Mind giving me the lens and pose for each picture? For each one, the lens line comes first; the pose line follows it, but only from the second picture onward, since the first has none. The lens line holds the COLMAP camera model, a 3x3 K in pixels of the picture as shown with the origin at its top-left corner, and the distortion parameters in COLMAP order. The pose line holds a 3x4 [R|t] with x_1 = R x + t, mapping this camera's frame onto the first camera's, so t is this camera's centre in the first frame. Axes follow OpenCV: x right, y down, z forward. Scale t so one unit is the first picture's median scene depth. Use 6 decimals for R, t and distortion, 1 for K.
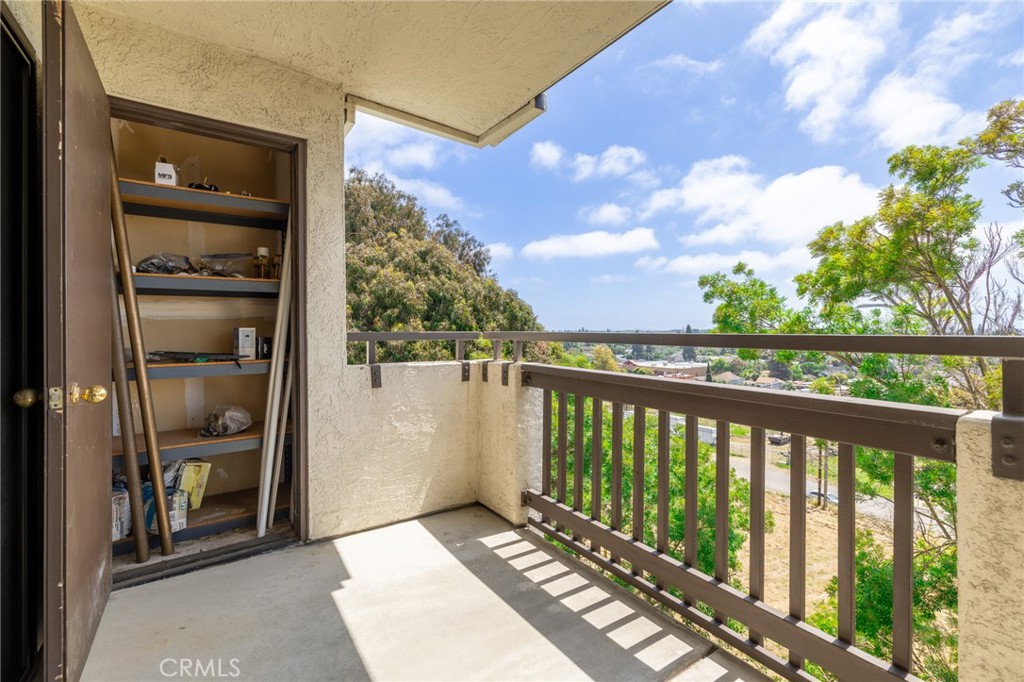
lens RADIAL K [[451.5, 0, 519.1], [0, 451.5, 336.8], [0, 0, 1]] dist [0.000882, 0.000899]
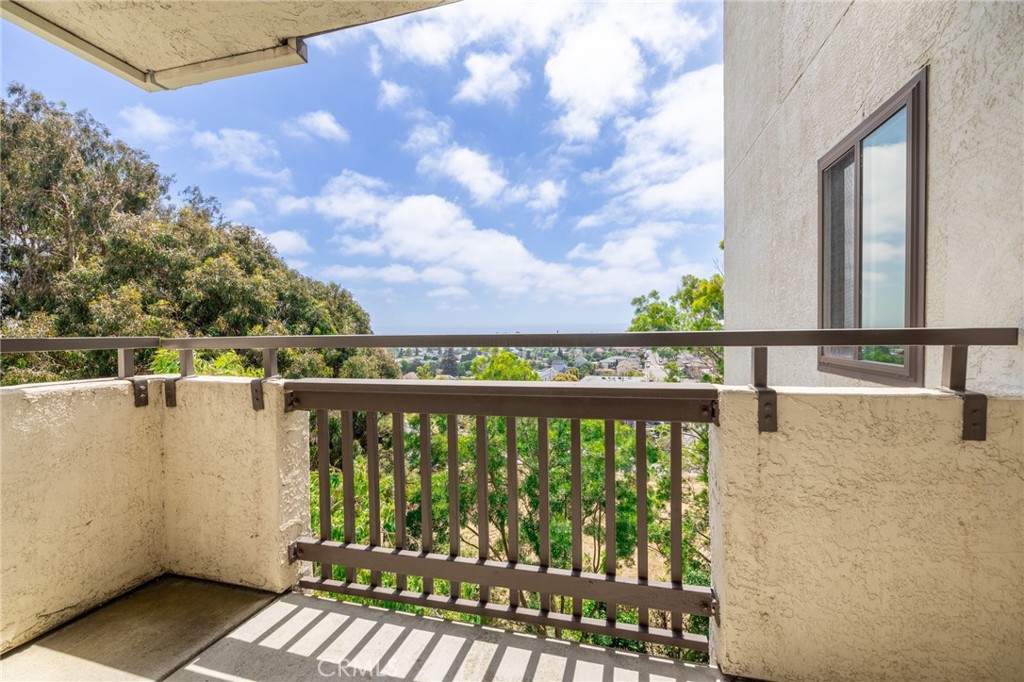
lens RADIAL K [[422.4, 0, 517.4], [0, 422.4, 340.4], [0, 0, 1]] dist [-0.007125, 0.001037]
pose [[0.769539, -0.012710, 0.638473, -0.147731], [0.014176, 0.999896, 0.002819, 0.000353], [-0.638442, 0.006882, 0.769639, 0.208901]]
